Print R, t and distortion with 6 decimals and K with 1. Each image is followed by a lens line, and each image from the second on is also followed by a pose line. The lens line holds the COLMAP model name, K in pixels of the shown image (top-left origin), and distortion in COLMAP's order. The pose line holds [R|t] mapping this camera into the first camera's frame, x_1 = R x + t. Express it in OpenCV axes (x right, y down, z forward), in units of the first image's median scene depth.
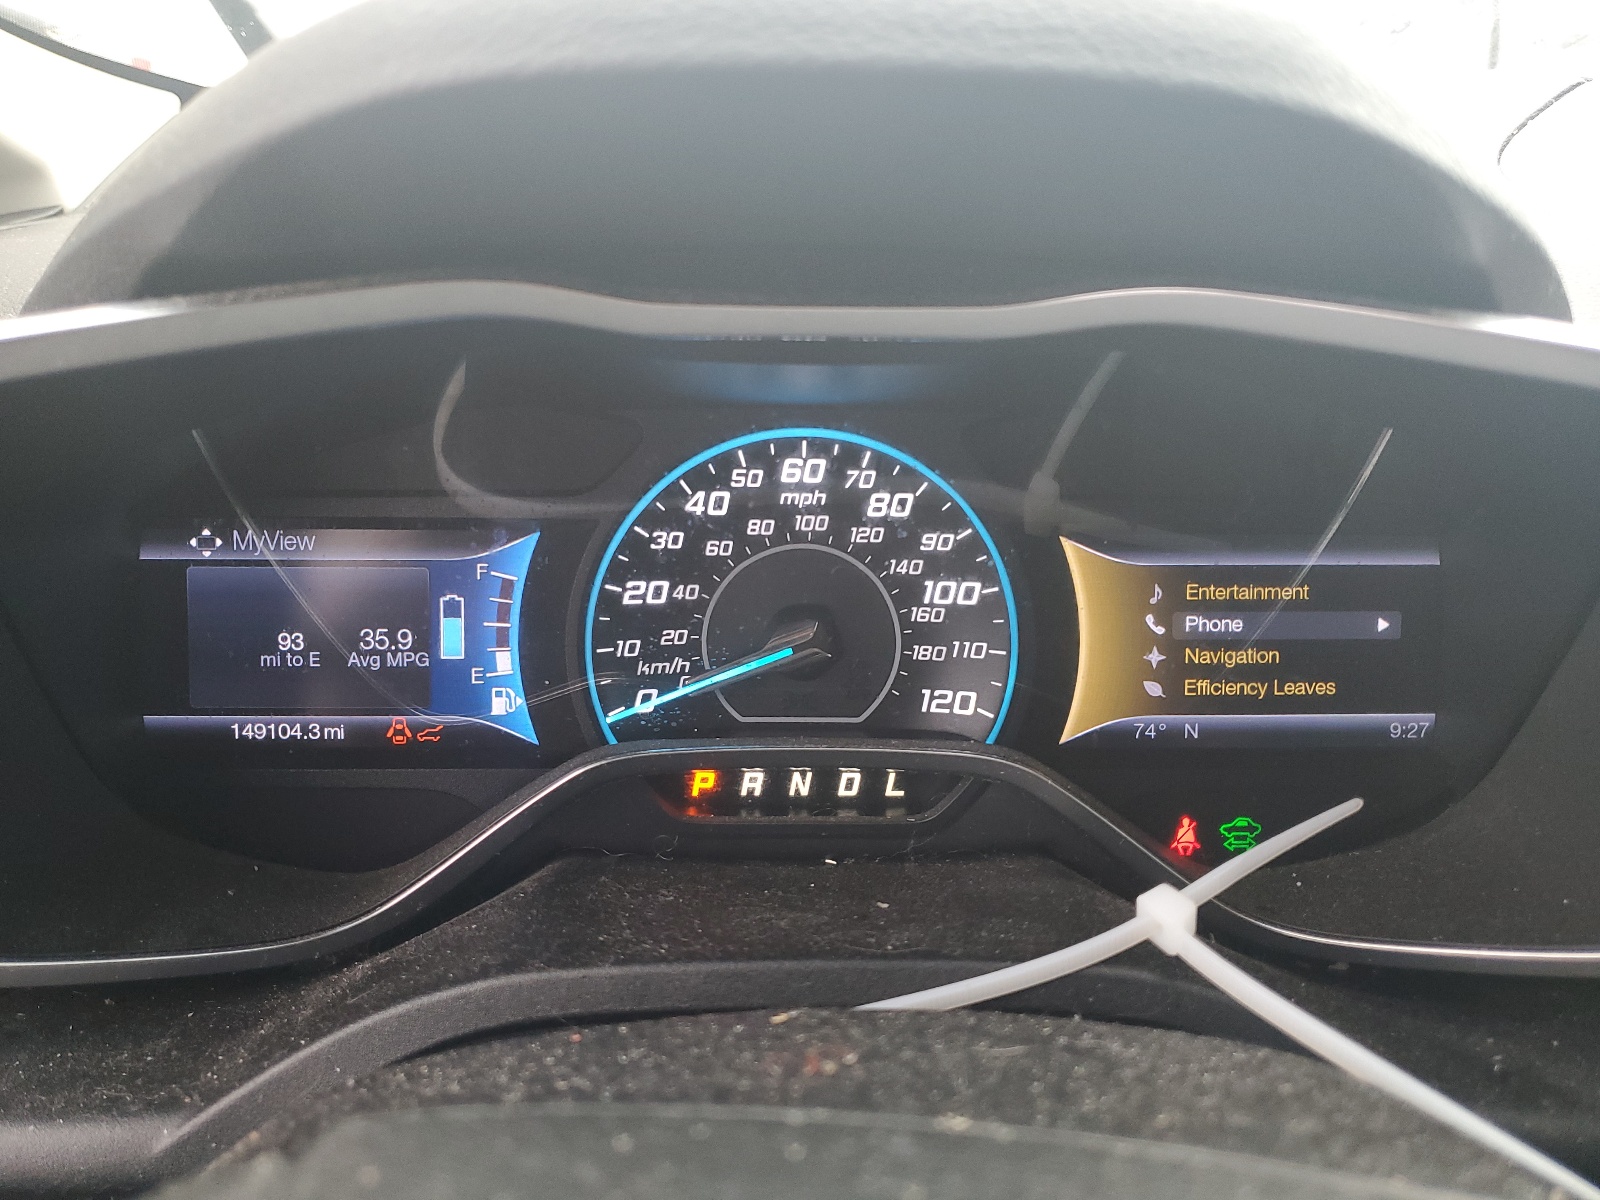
lens RADIAL K [[1207.3, 0, 798.9], [0, 1207.3, 599.7], [0, 0, 1]] dist [0.005857, 0.000673]
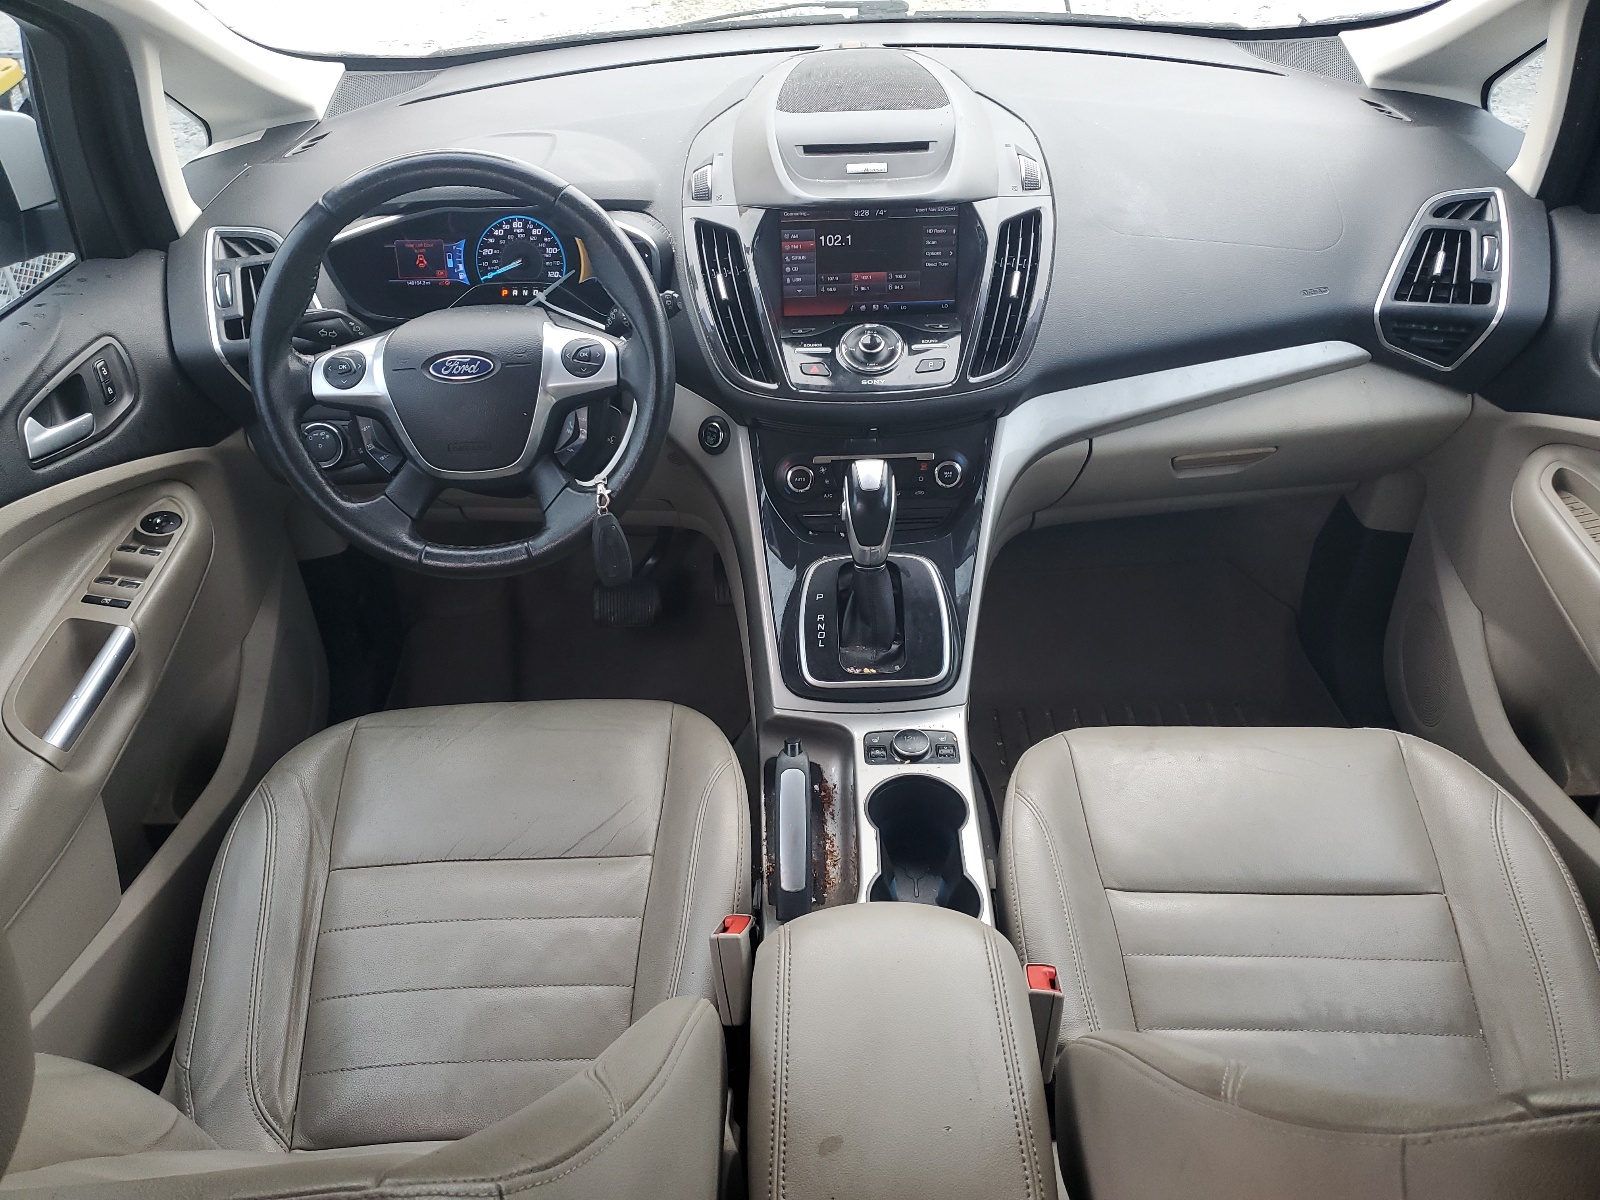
lens RADIAL K [[1207.3, 0, 803.0], [0, 1207.3, 600.7], [0, 0, 1]] dist [0.005857, 0.000673]
pose [[0.996694, 0.002971, -0.081195, 1.524095], [0.021823, 0.952819, 0.302754, -0.112366], [0.078264, -0.303525, 0.949604, -3.912749]]
